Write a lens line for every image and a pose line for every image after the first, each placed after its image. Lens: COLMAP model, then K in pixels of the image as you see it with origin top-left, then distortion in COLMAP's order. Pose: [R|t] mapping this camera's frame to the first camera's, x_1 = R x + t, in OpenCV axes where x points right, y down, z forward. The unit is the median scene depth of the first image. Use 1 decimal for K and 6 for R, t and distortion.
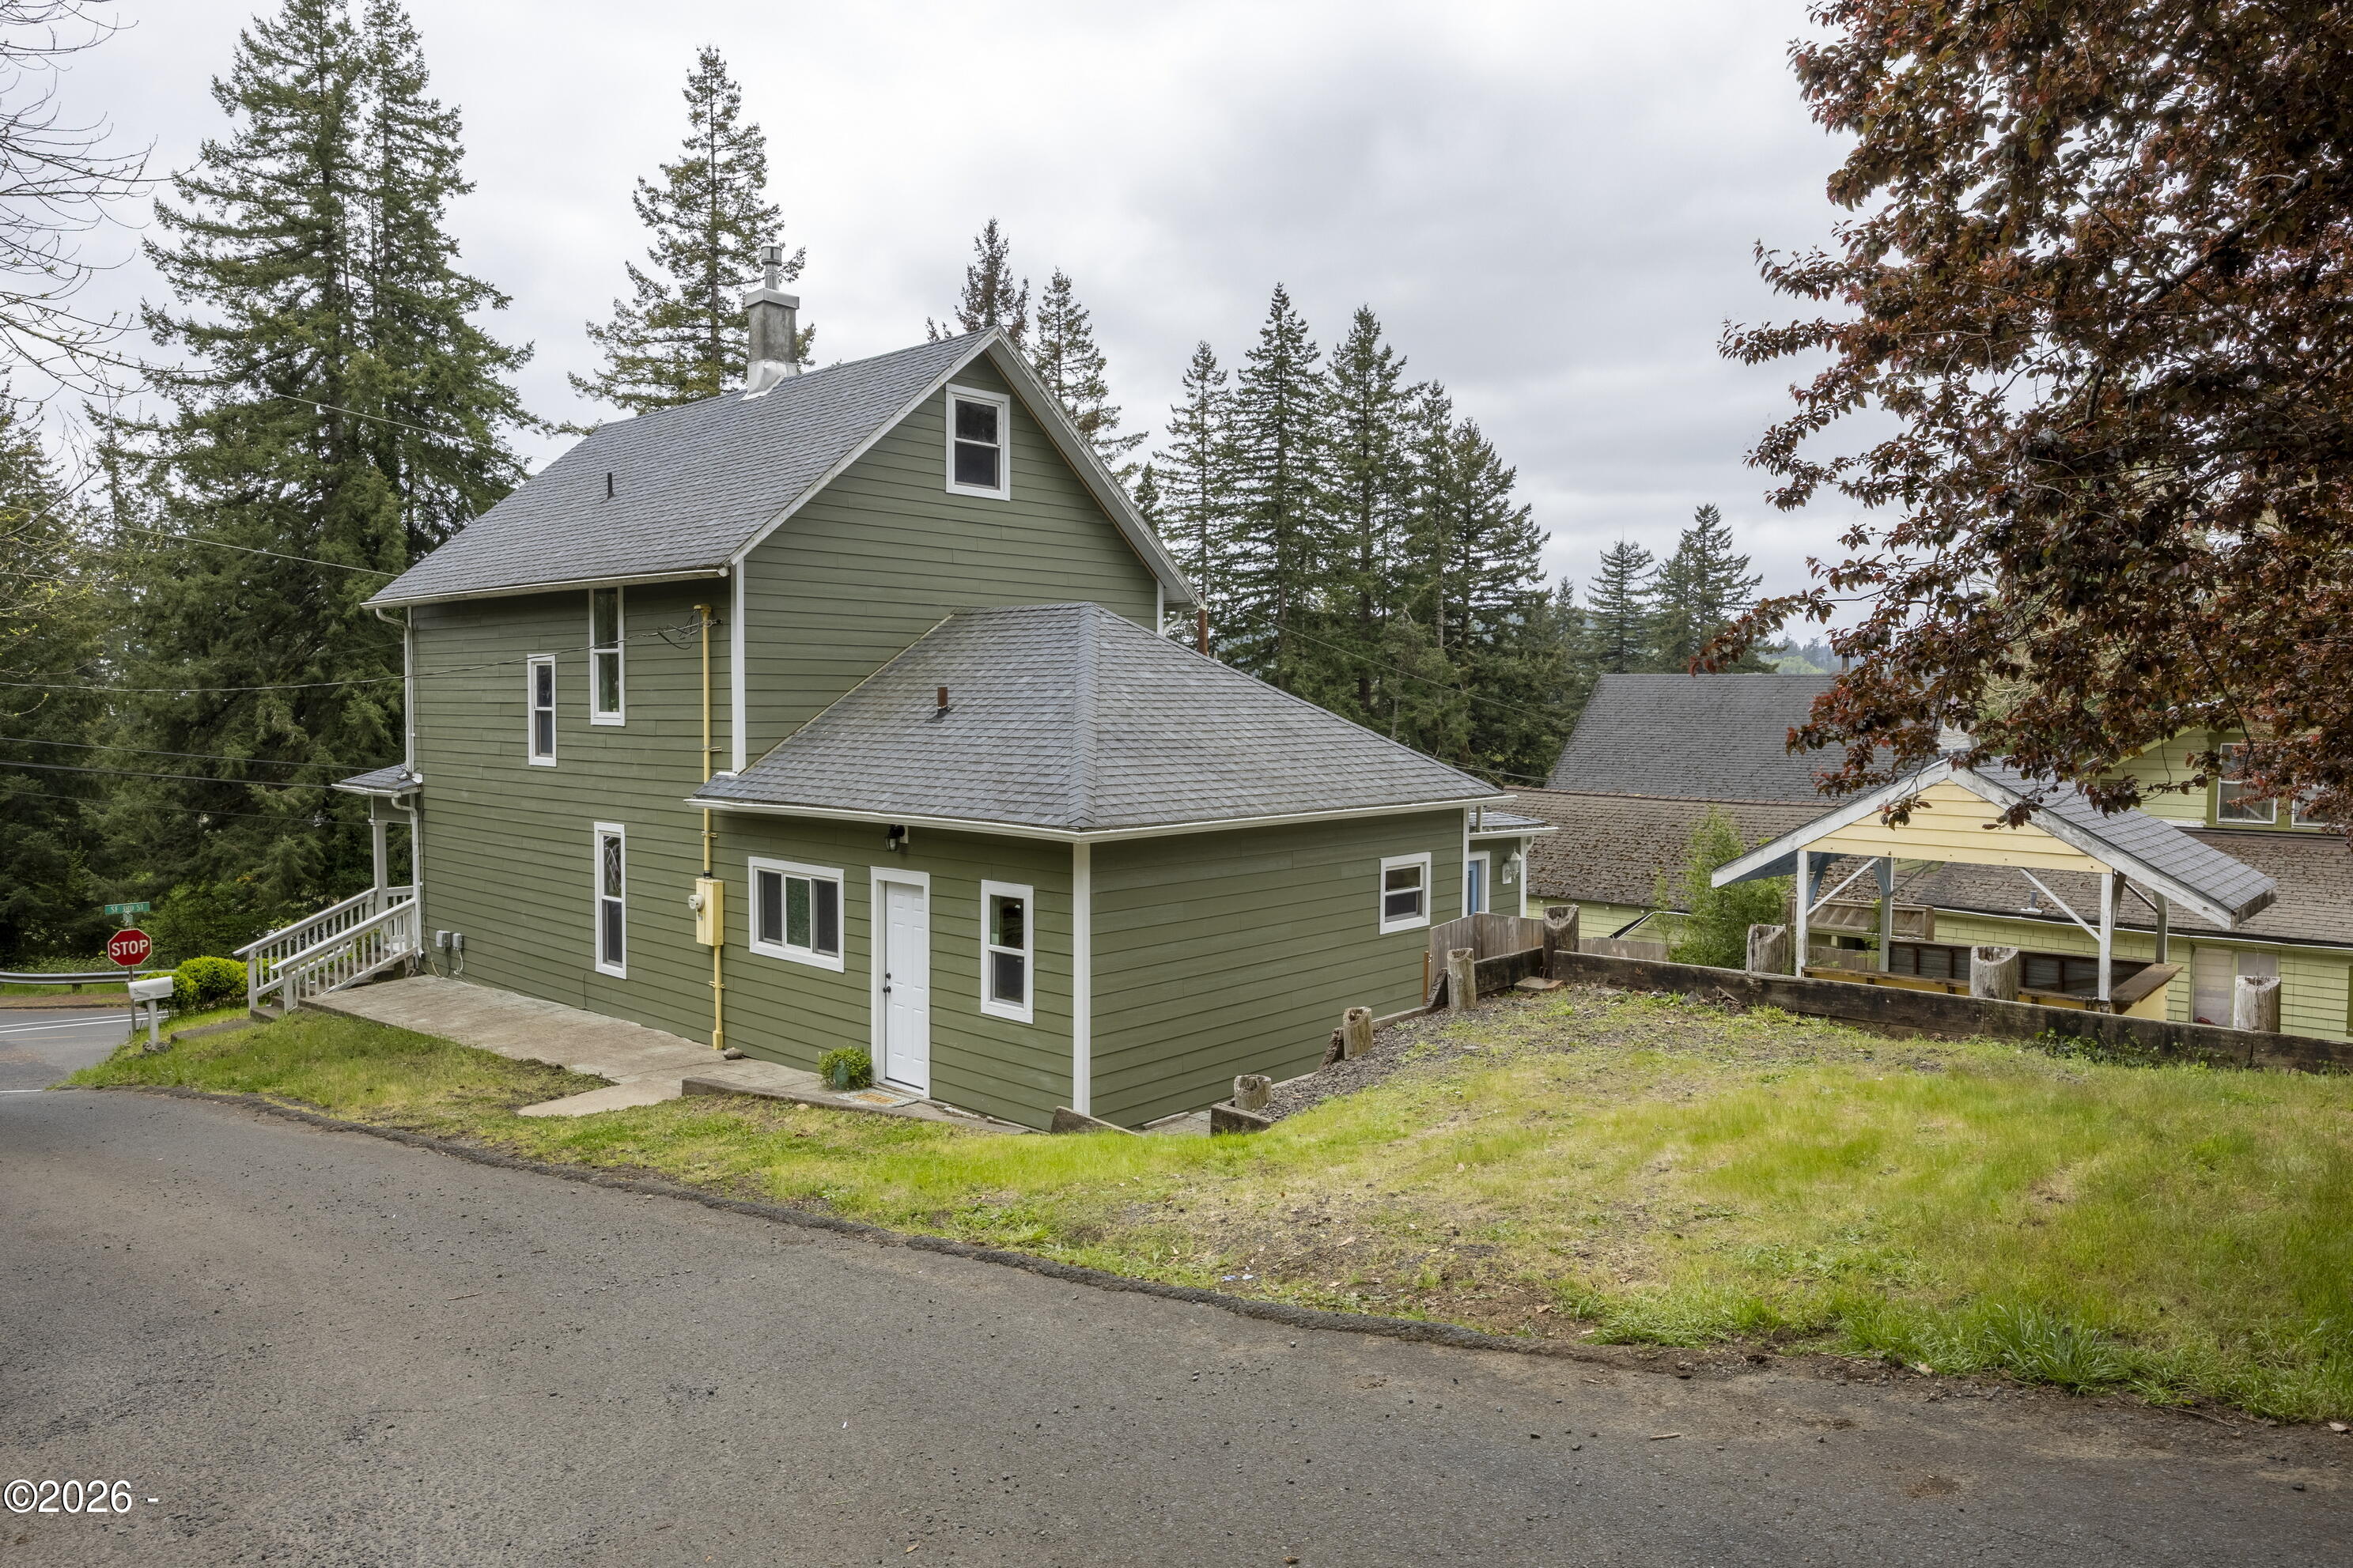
lens RADIAL K [[1558.1, 0, 1176.5], [0, 1558.1, 784.0], [0, 0, 1]] dist [-0.000571, -0.000786]
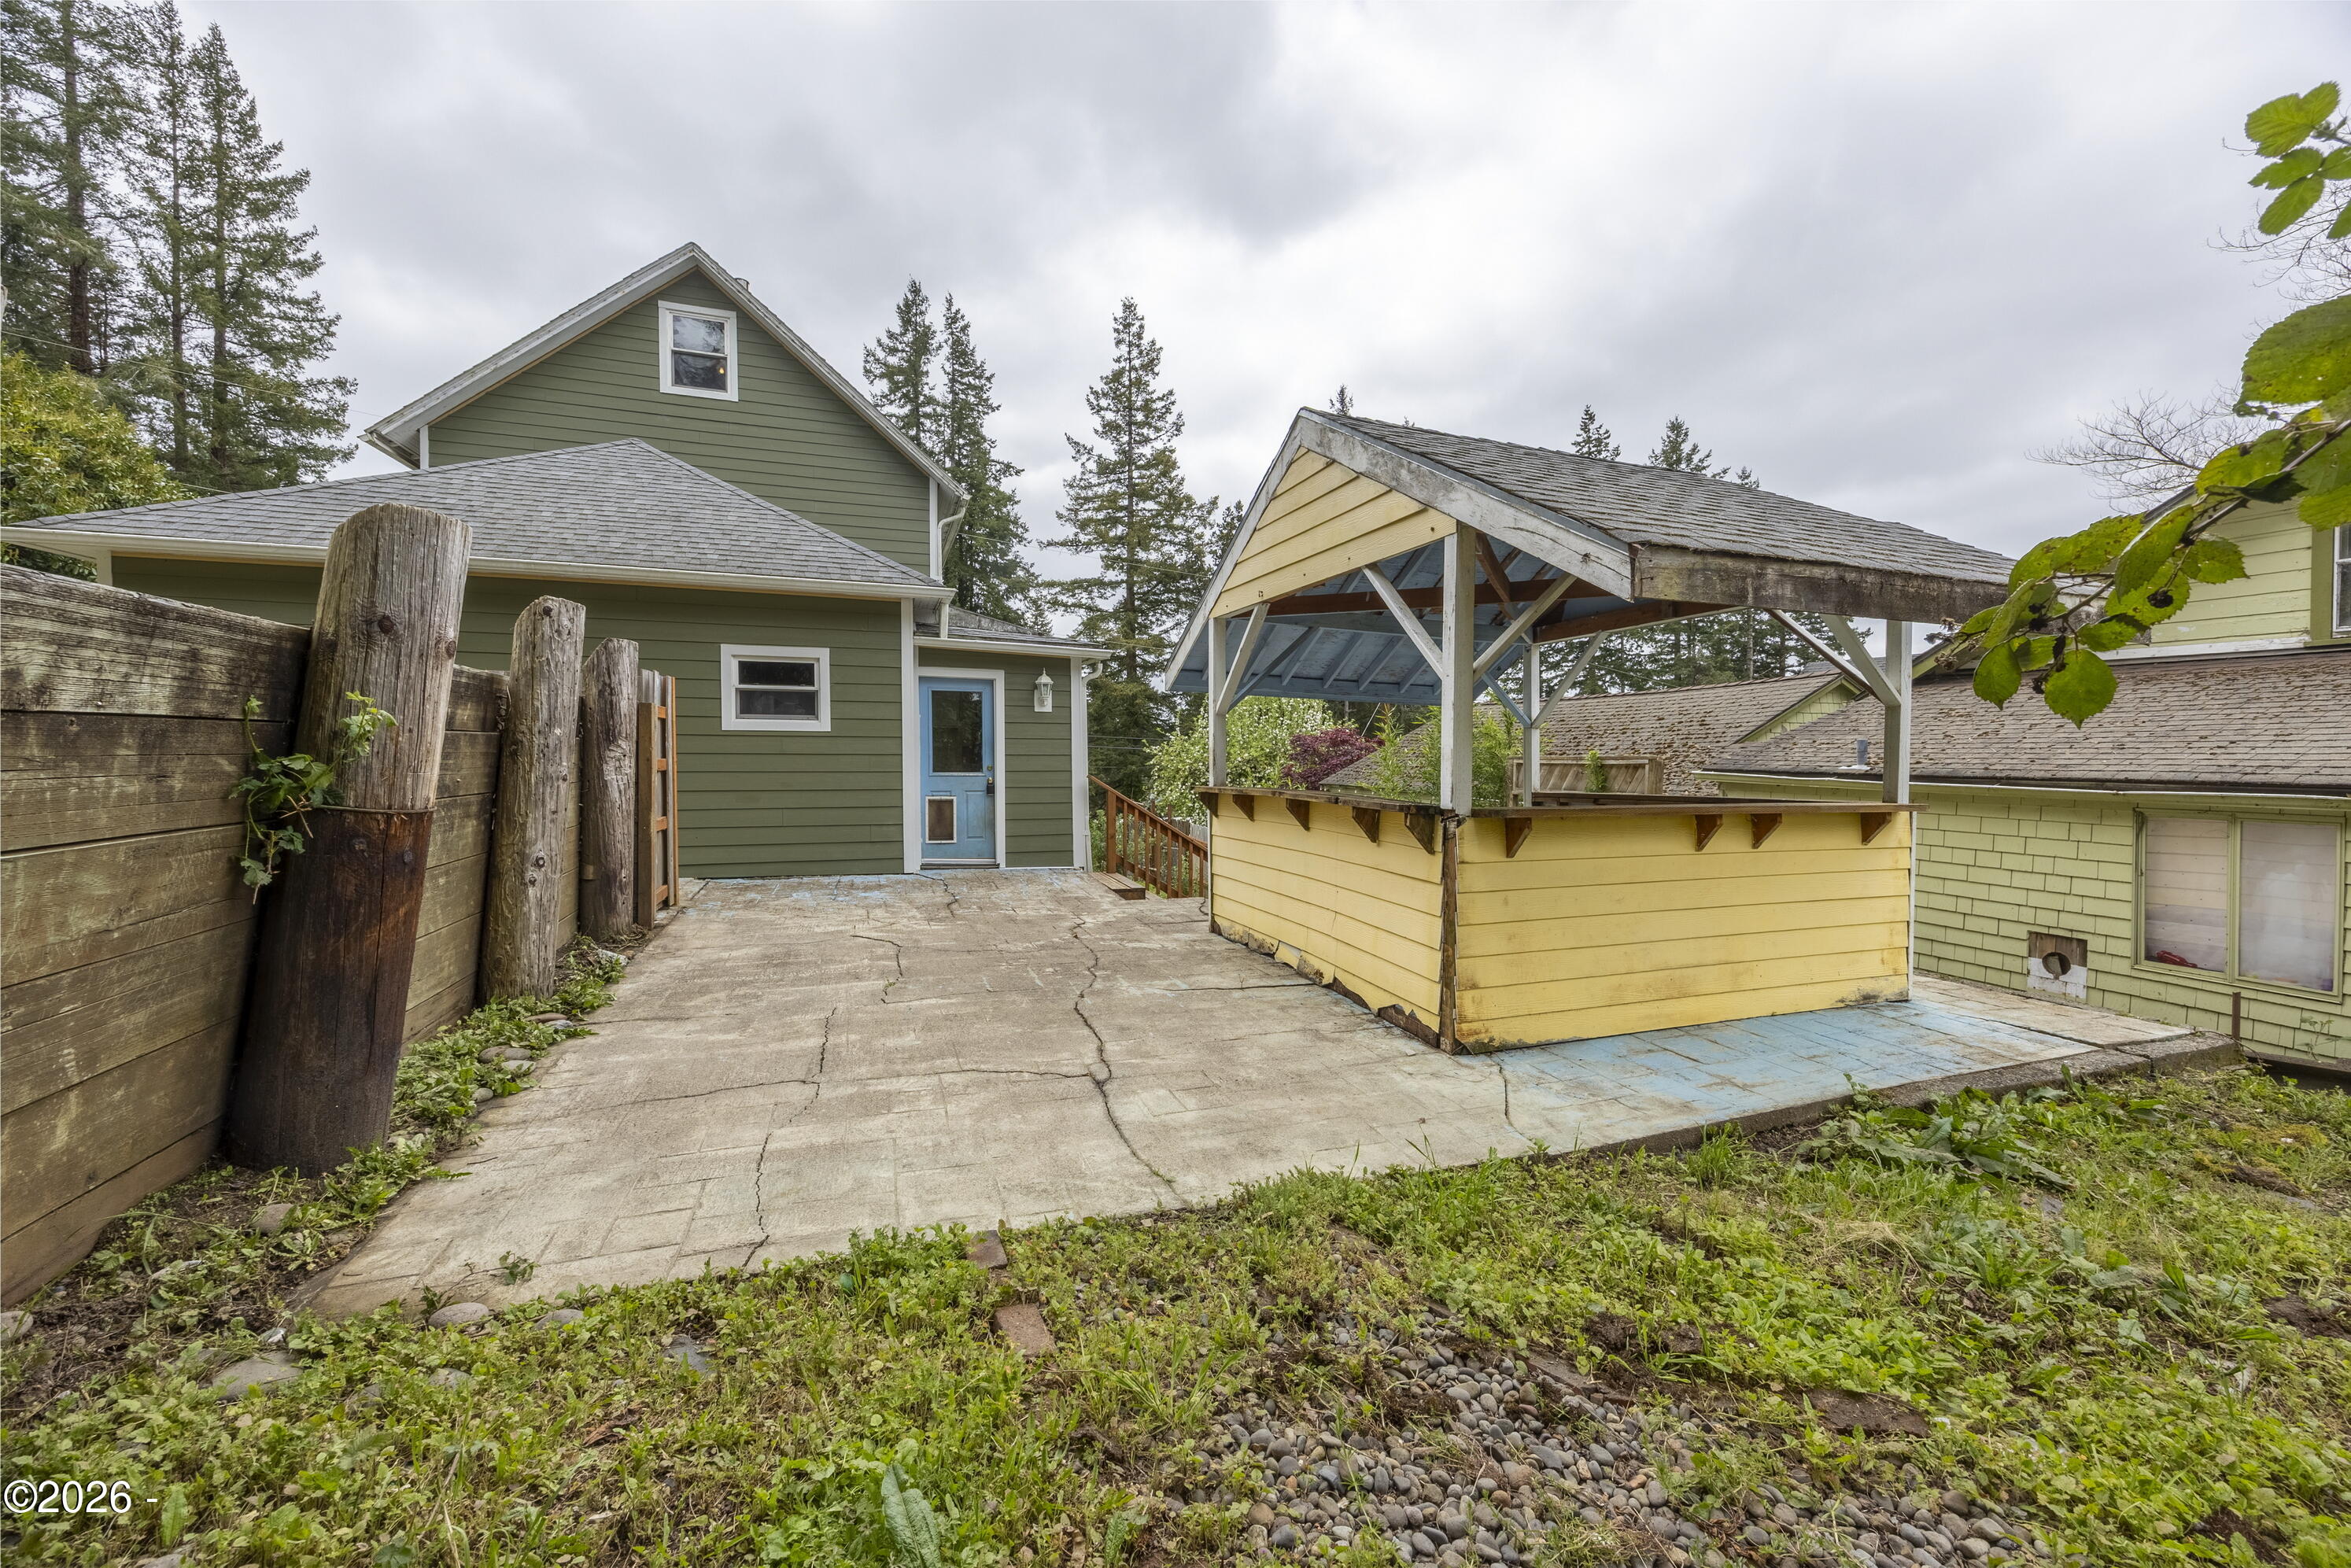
lens RADIAL K [[894.1, 0, 1175.5], [0, 894.1, 784.0], [0, 0, 1]] dist [-0.000733, -0.000097]
pose [[0.873119, 0.017792, -0.487183, 0.408086], [-0.027937, 0.999518, -0.013566, 0.085171], [0.486707, 0.025455, 0.873194, 0.453856]]
